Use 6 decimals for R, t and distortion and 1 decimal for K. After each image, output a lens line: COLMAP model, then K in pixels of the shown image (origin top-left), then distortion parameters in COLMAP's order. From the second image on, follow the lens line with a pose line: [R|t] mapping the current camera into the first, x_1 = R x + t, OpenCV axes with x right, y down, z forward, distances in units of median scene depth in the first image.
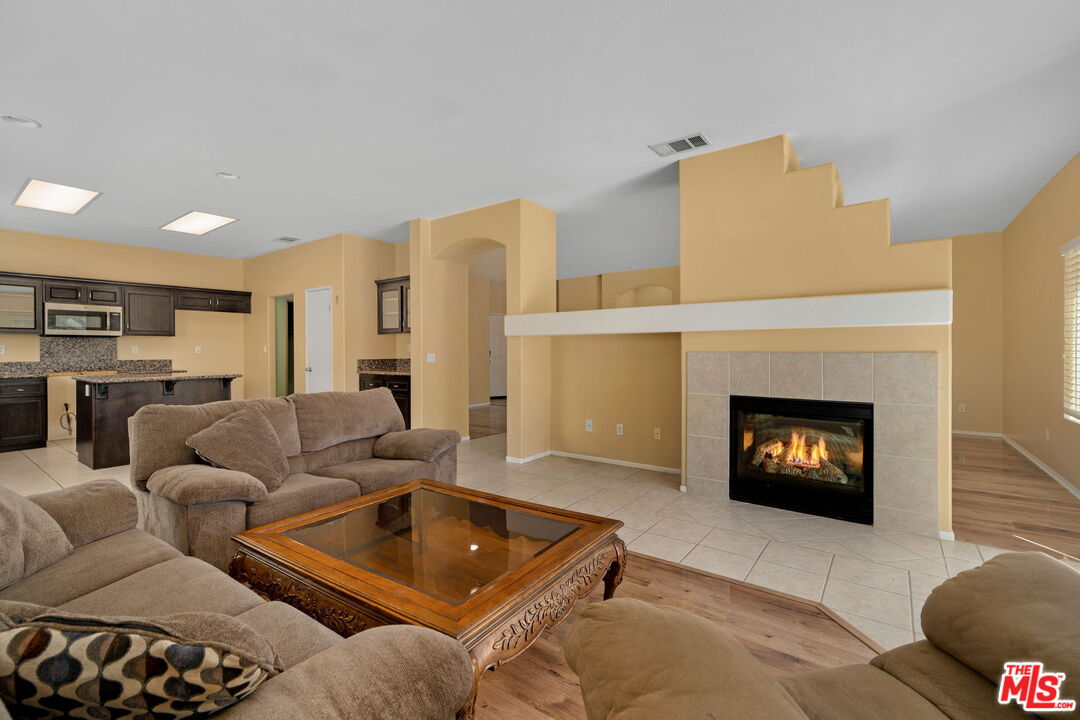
lens RADIAL K [[461.7, 0, 538.9], [0, 461.7, 352.5], [0, 0, 1]] dist [-0.000662, 0.000086]
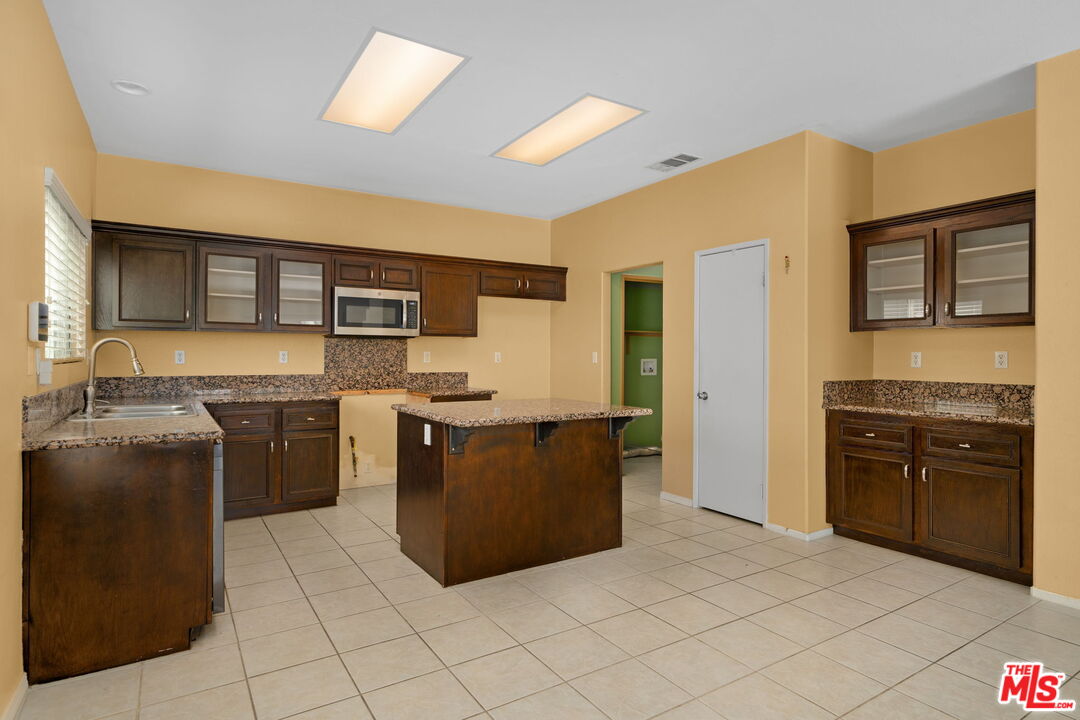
lens RADIAL K [[588.9, 0, 558.3], [0, 588.9, 359.6], [0, 0, 1]] dist [0.000295, -0.000181]
pose [[0.936804, 0.009923, -0.349713, -0.441386], [-0.008962, 0.999950, 0.004365, -0.008942], [0.349739, -0.000955, 0.936847, 0.297244]]
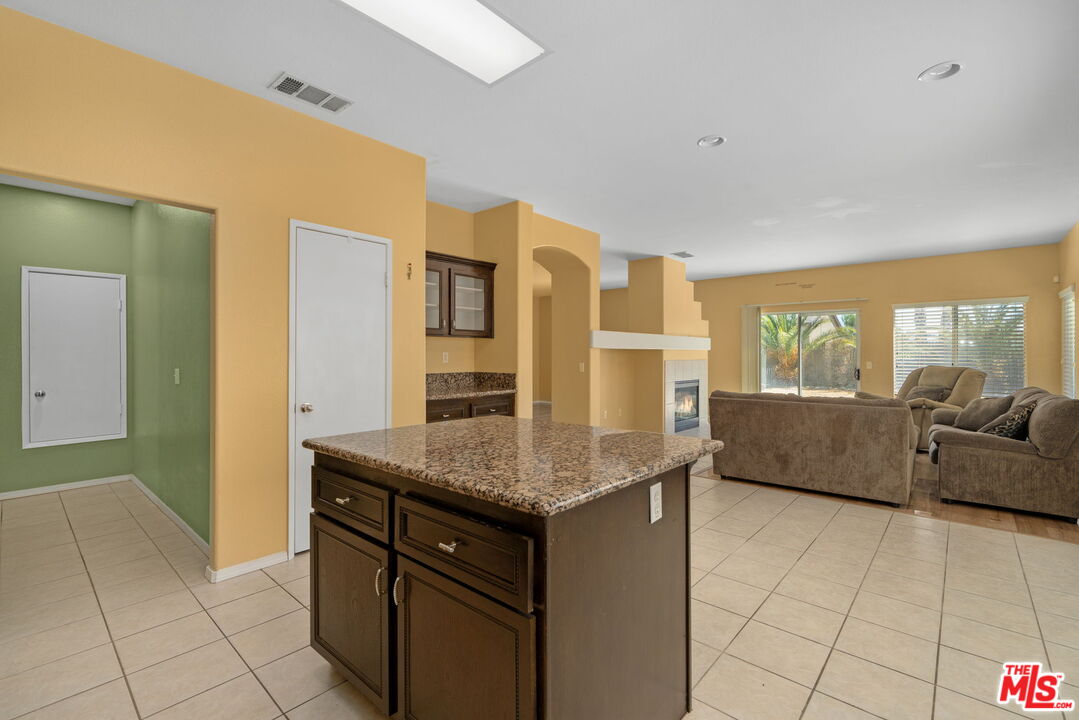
lens RADIAL K [[473.0, 0, 537.8], [0, 473.0, 356.3], [0, 0, 1]] dist [-0.001066, -0.000017]
pose [[0.105787, 0.002366, 0.994386, -0.962269], [0.007754, 0.999965, -0.003204, -0.008988], [-0.994359, 0.008050, 0.105765, 0.772355]]
